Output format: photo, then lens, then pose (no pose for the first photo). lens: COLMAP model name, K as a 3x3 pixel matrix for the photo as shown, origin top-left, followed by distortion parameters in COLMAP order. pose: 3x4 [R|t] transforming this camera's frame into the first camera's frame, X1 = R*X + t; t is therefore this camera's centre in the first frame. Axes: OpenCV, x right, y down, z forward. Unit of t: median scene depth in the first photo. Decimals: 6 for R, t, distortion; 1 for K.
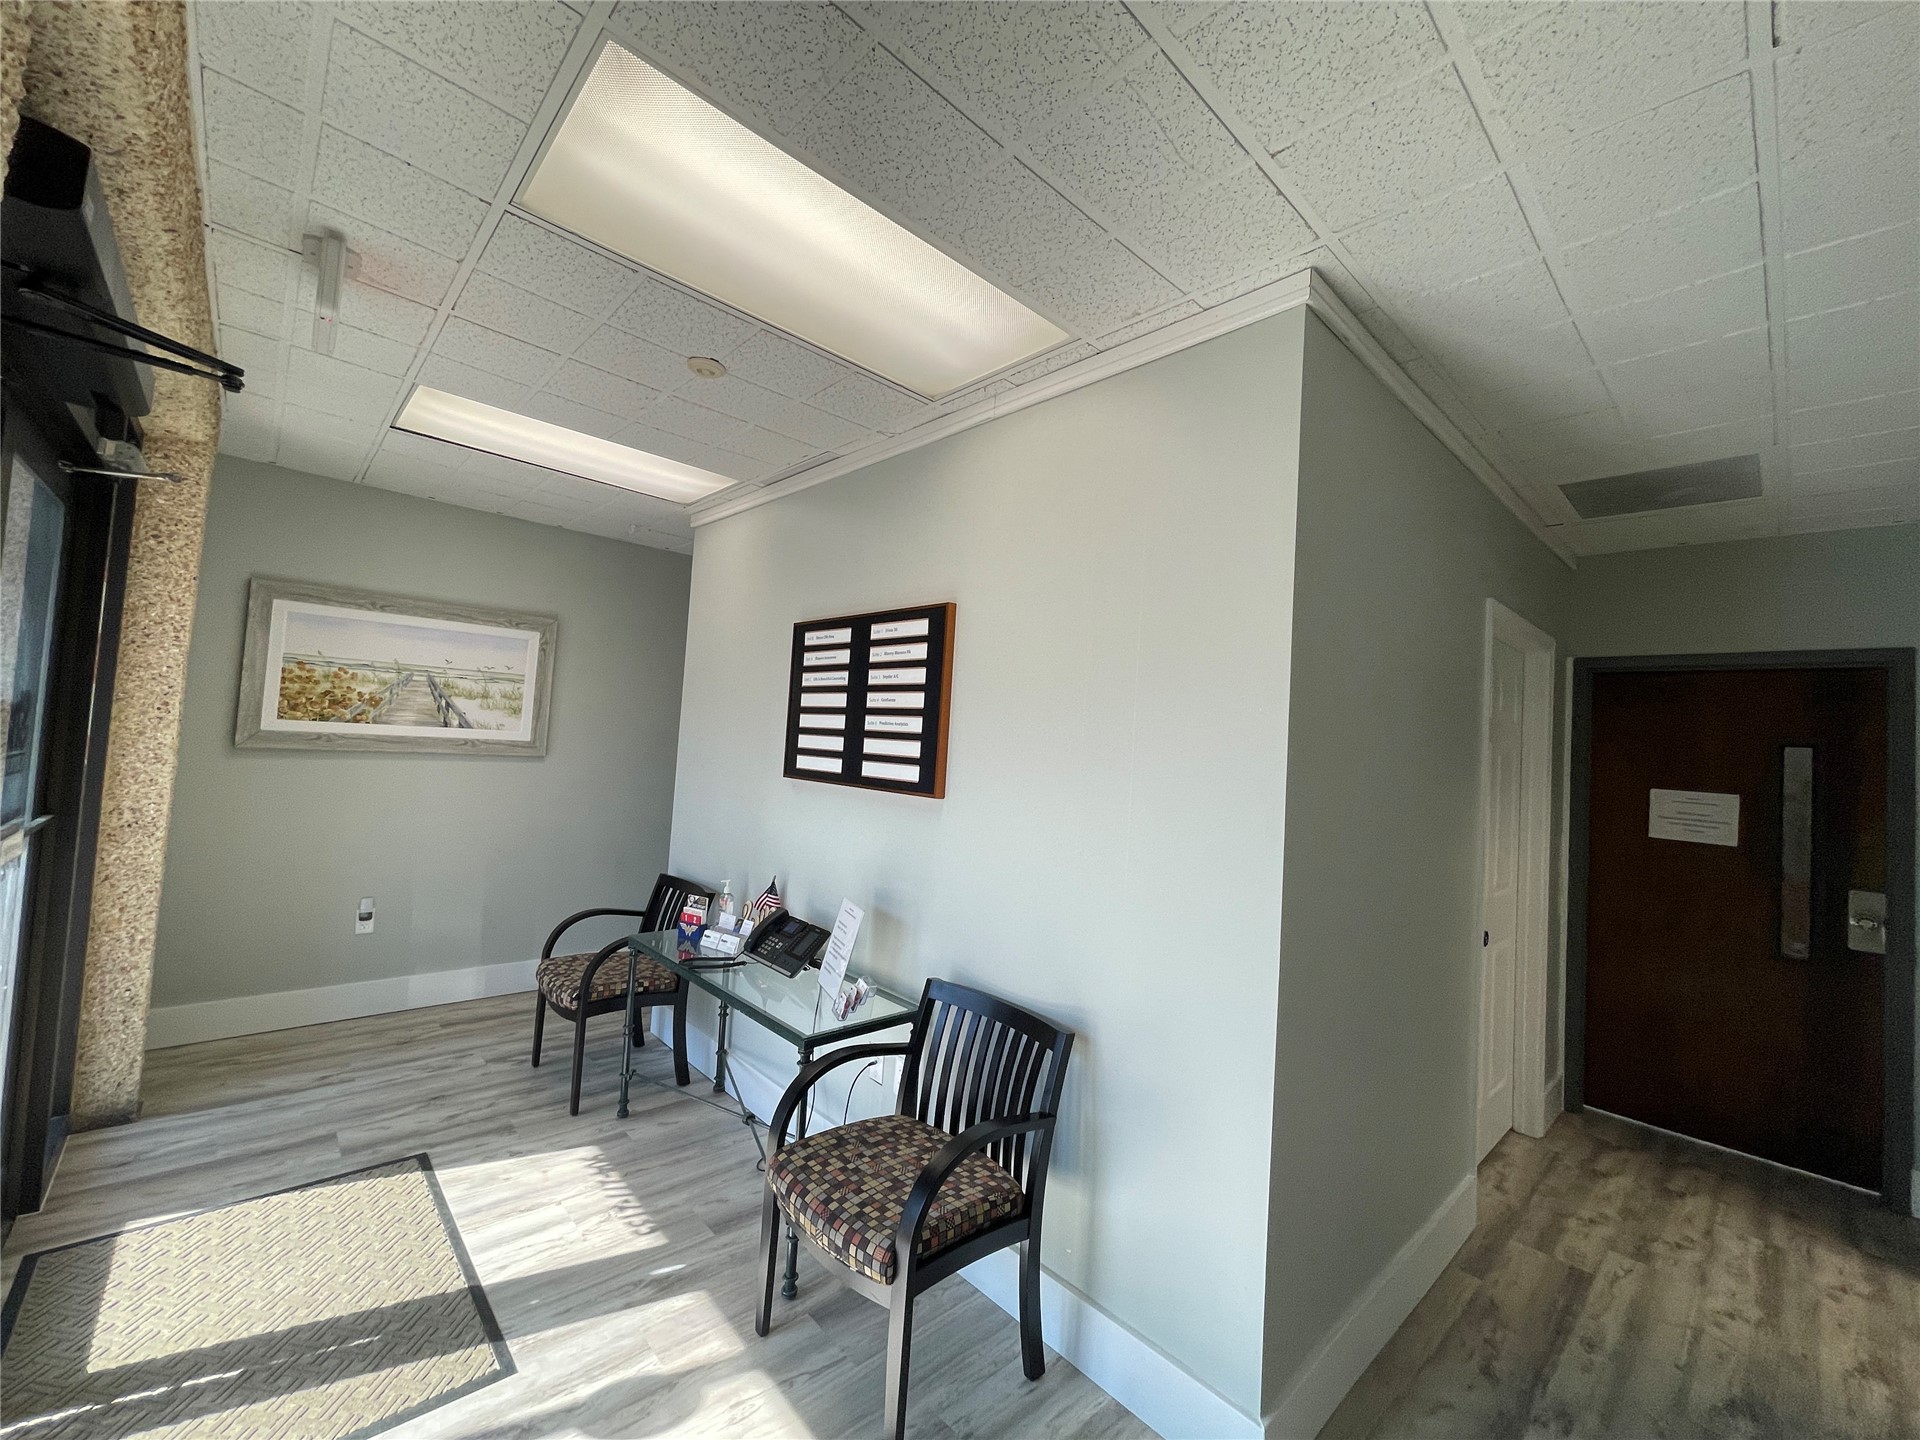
lens RADIAL K [[721.0, 0, 921.8], [0, 721.0, 707.3], [0, 0, 1]] dist [-0.006392, -0.001257]
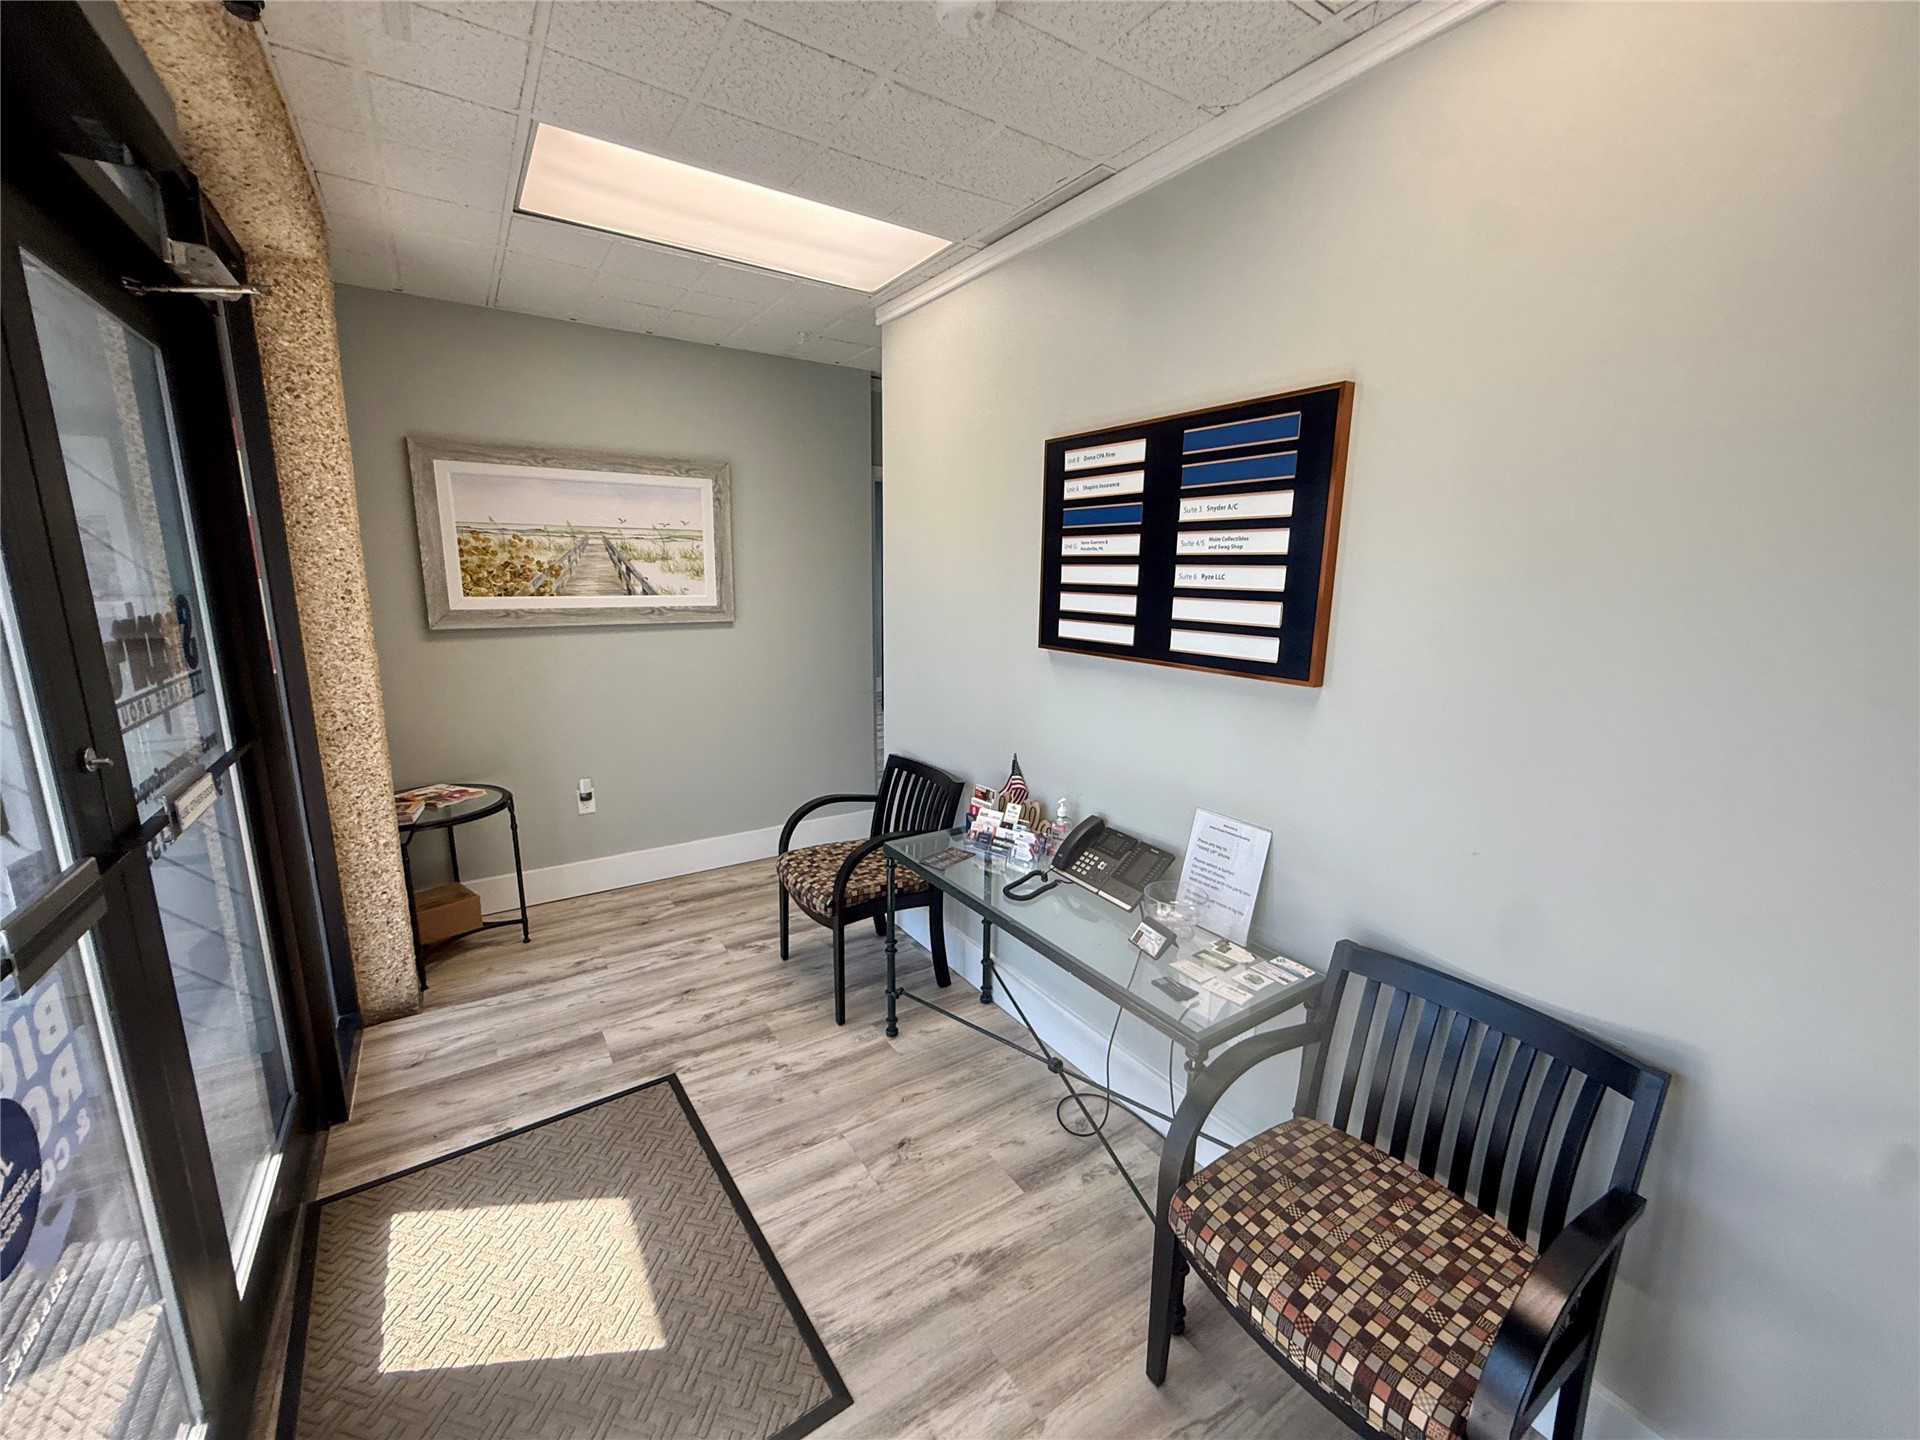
lens RADIAL K [[765.8, 0, 957.4], [0, 765.8, 727.4], [0, 0, 1]] dist [-0.002416, 0.000466]
pose [[0.984823, -0.014039, -0.172995, -0.103771], [0.054677, 0.971069, 0.232457, -0.013959], [0.164727, -0.238388, 0.957098, 0.119336]]
